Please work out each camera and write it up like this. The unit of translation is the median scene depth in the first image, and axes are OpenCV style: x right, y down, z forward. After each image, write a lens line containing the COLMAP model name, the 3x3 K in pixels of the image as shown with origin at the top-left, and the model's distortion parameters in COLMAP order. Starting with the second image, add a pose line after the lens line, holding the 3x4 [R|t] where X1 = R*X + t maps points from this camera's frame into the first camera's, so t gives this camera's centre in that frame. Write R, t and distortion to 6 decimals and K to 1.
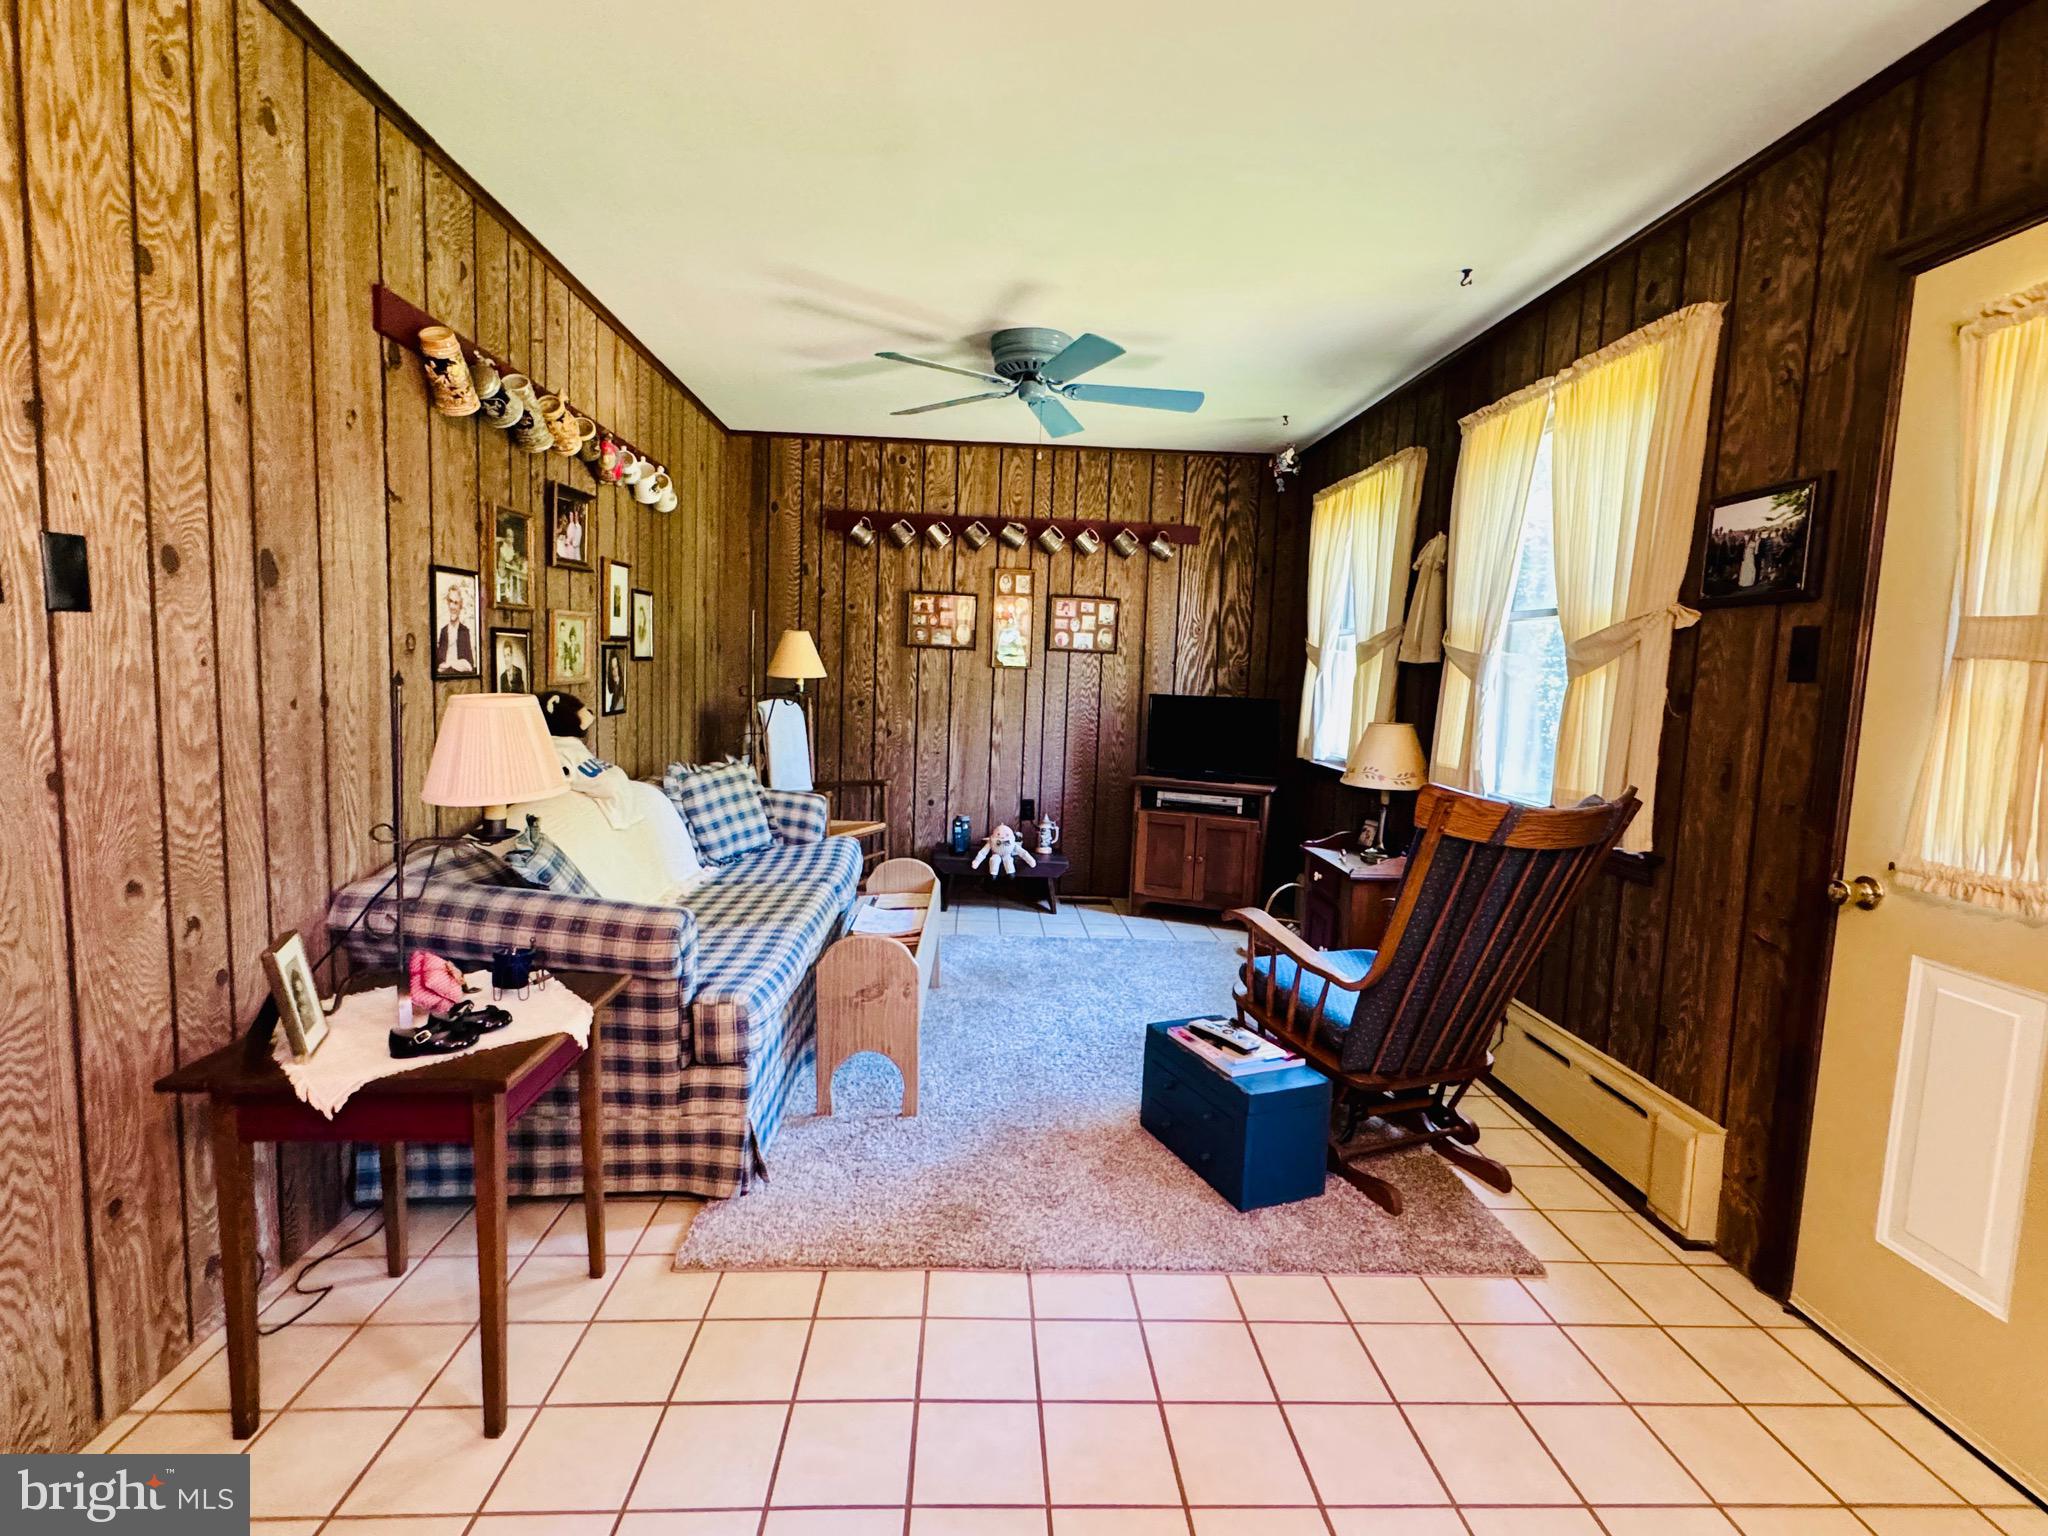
lens RADIAL K [[944.2, 0, 1024.9], [0, 944.2, 763.8], [0, 0, 1]] dist [-0.000117, -0.000429]
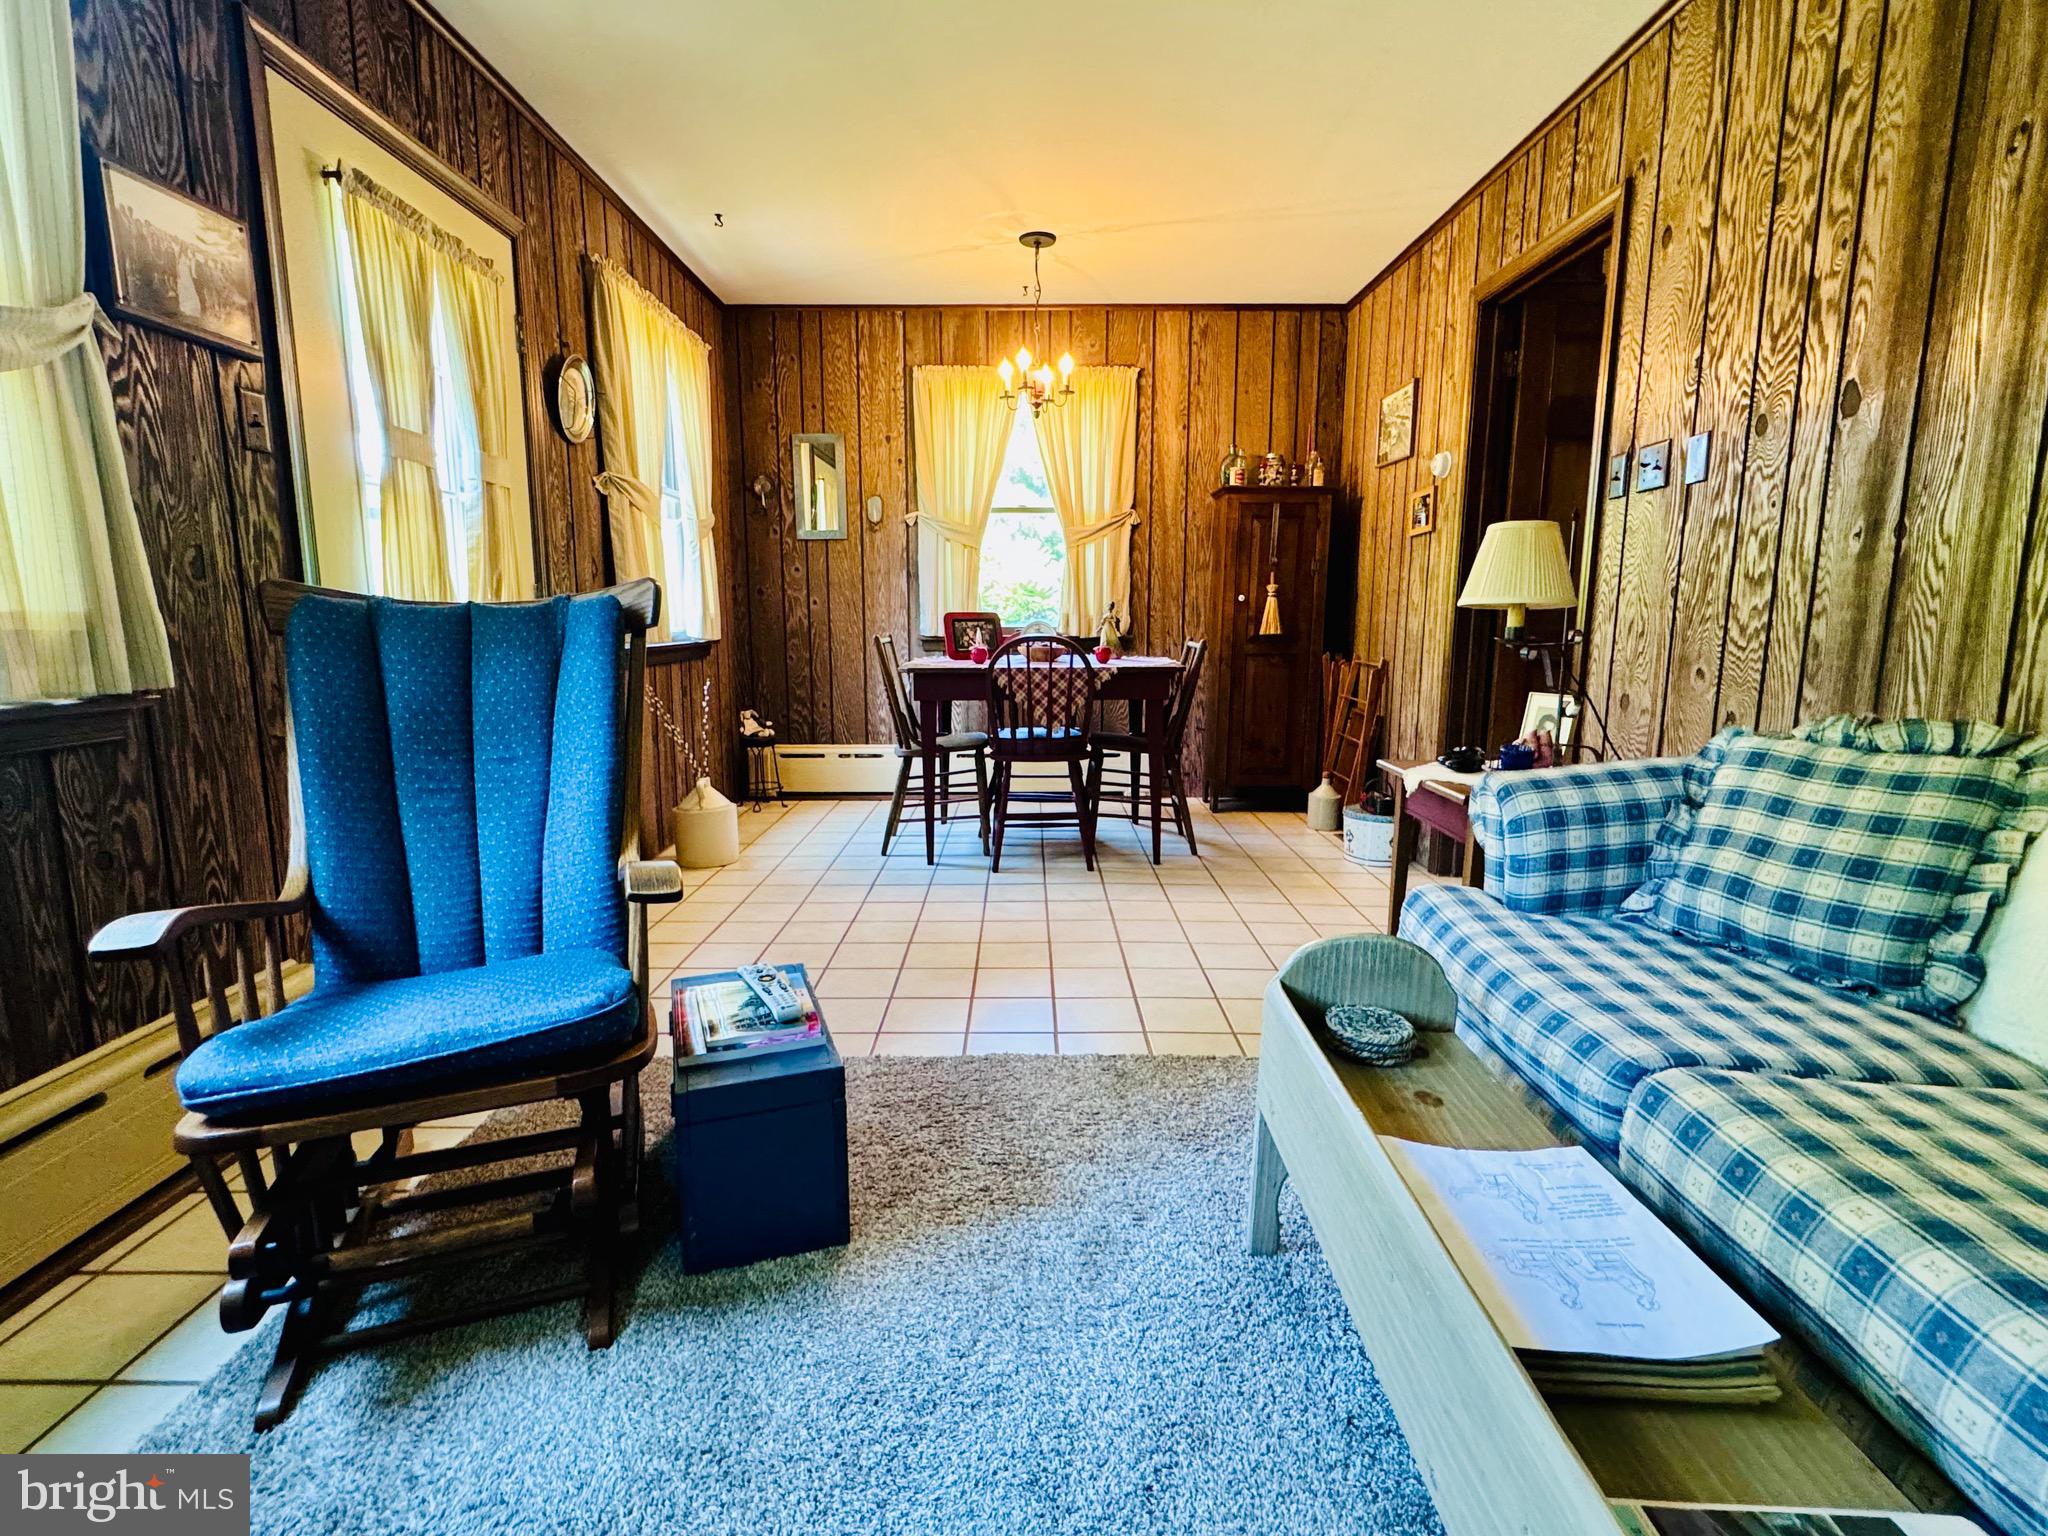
lens RADIAL K [[944.2, 0, 1024.9], [0, 944.2, 763.8], [0, 0, 1]] dist [-0.000117, -0.000429]
pose [[-0.997819, -0.047295, 0.046057, 0.011241], [-0.033821, 0.965391, 0.258604, -0.068292], [-0.056694, 0.256482, -0.964885, 2.318803]]
